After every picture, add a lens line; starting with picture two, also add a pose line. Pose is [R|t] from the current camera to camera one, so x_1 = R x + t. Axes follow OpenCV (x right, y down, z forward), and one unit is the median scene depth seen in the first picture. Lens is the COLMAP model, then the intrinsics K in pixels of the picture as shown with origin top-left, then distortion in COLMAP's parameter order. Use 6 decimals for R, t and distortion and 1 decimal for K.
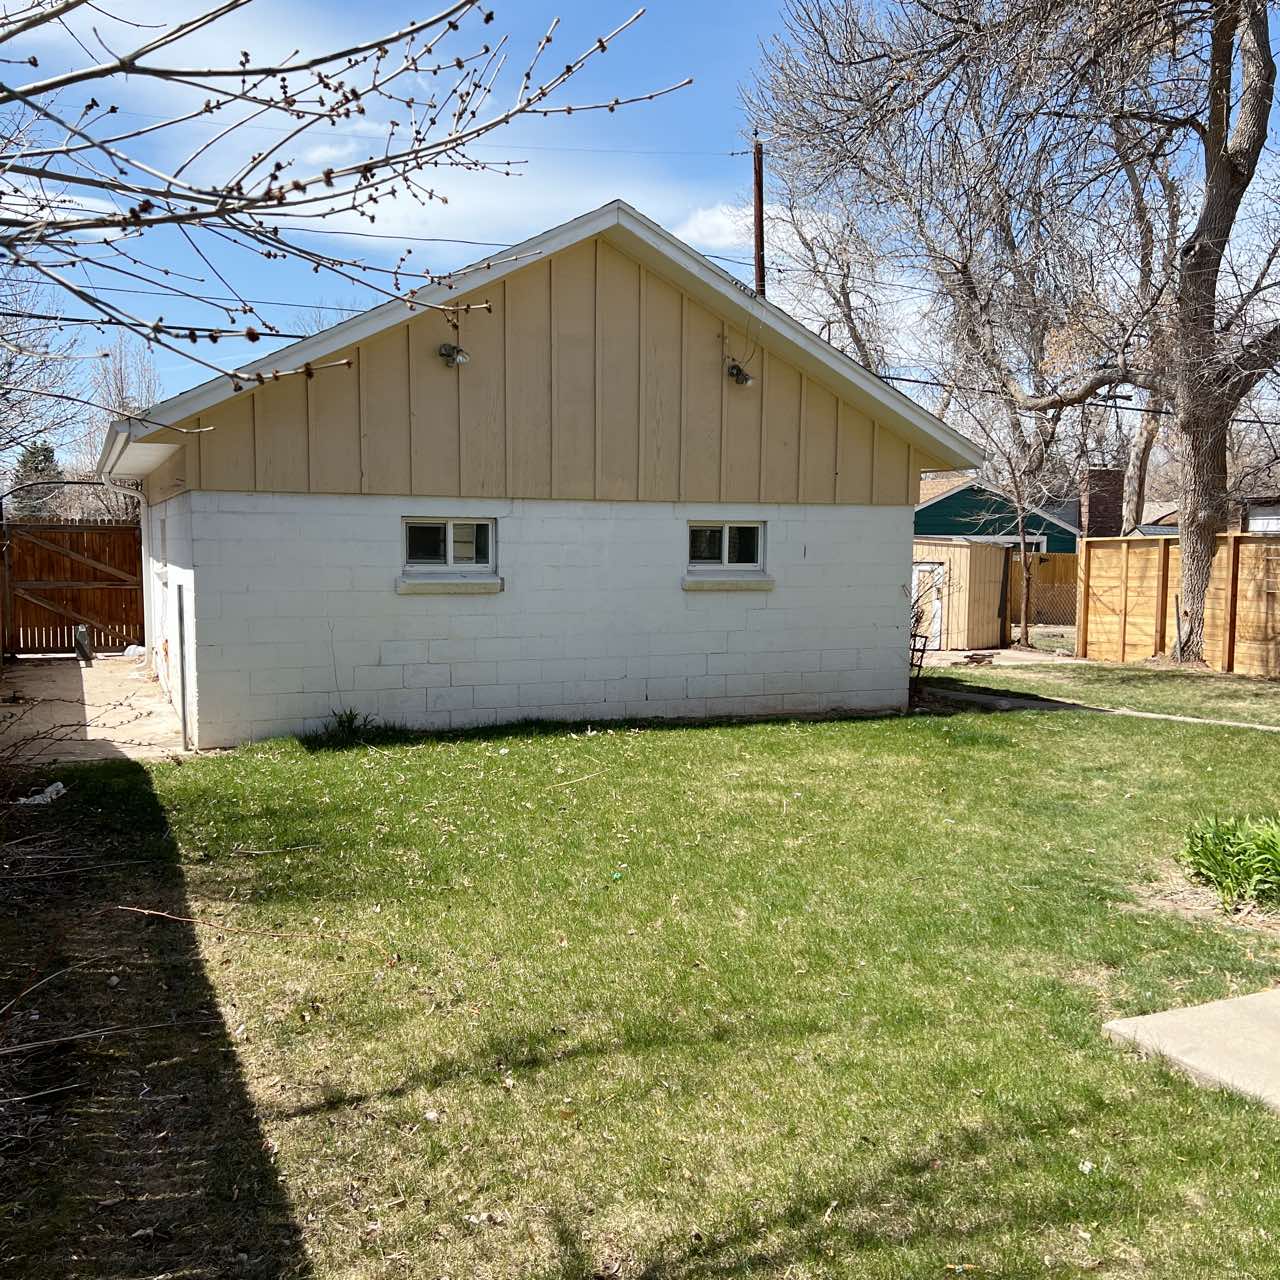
lens RADIAL K [[1297.2, 0, 639.0], [0, 1297.2, 647.1], [0, 0, 1]] dist [0.025959, 0.000000]
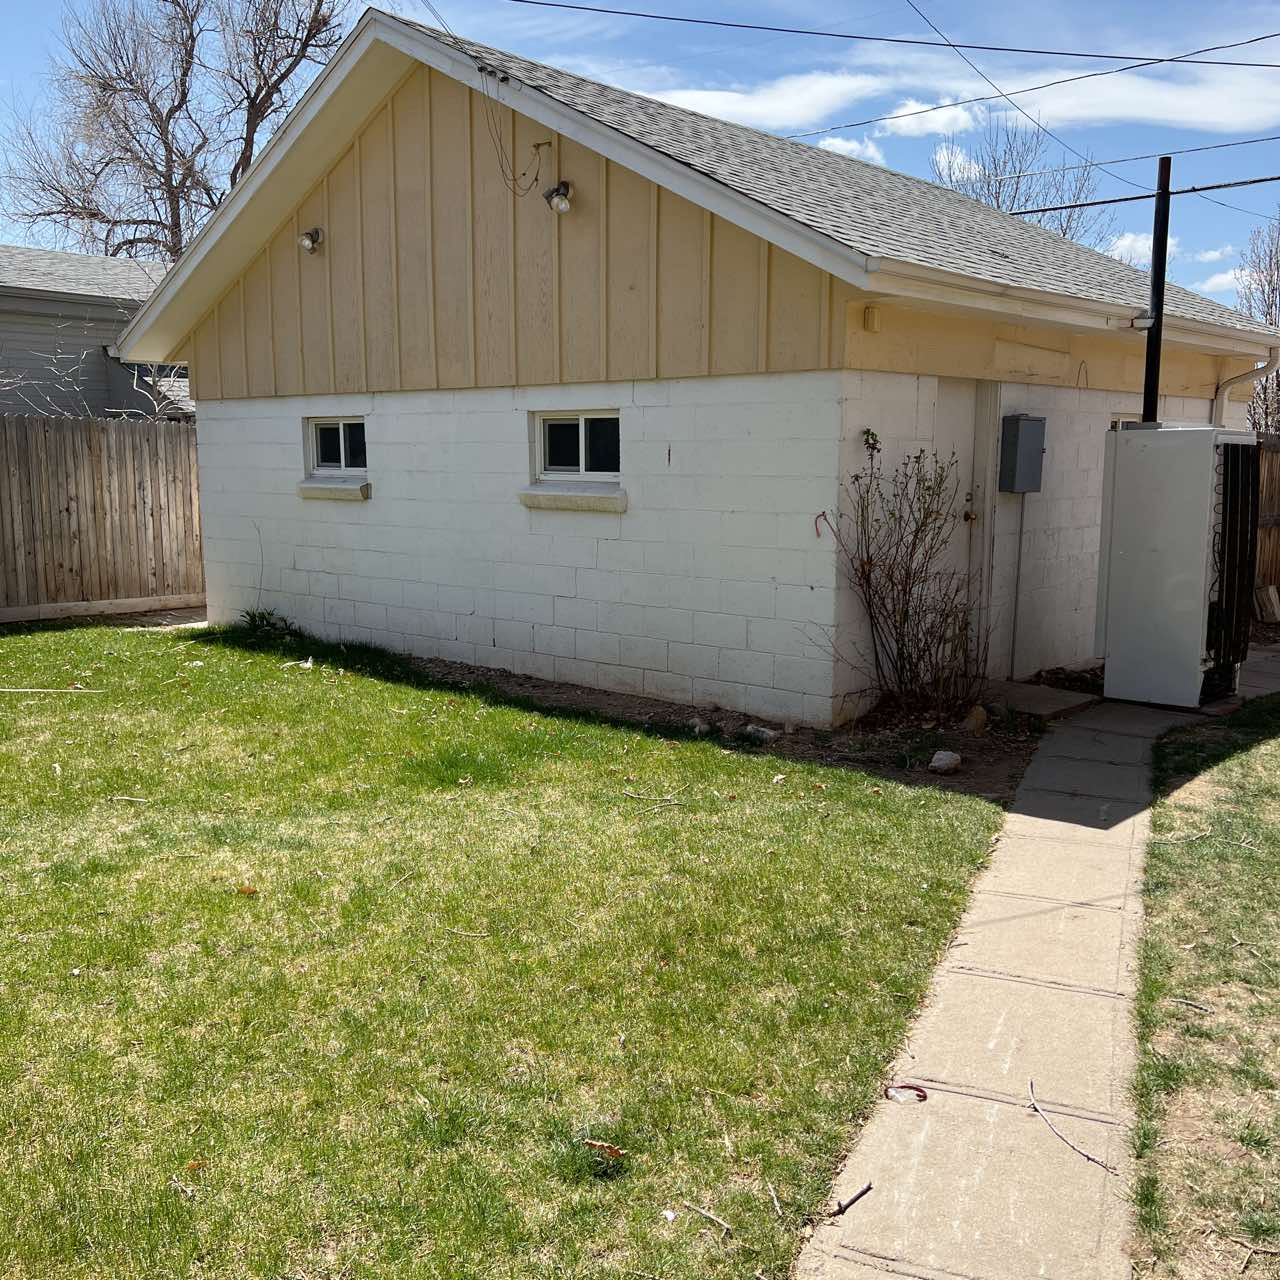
lens RADIAL K [[1297.2, 0, 632.4], [0, 1297.2, 634.6], [0, 0, 1]] dist [0.025959, 0.000000]
pose [[0.387388, 0.122783, -0.913704, 0.736121], [-0.074625, 0.992016, 0.101667, -0.050530], [0.918892, 0.028801, 0.393457, 0.753978]]
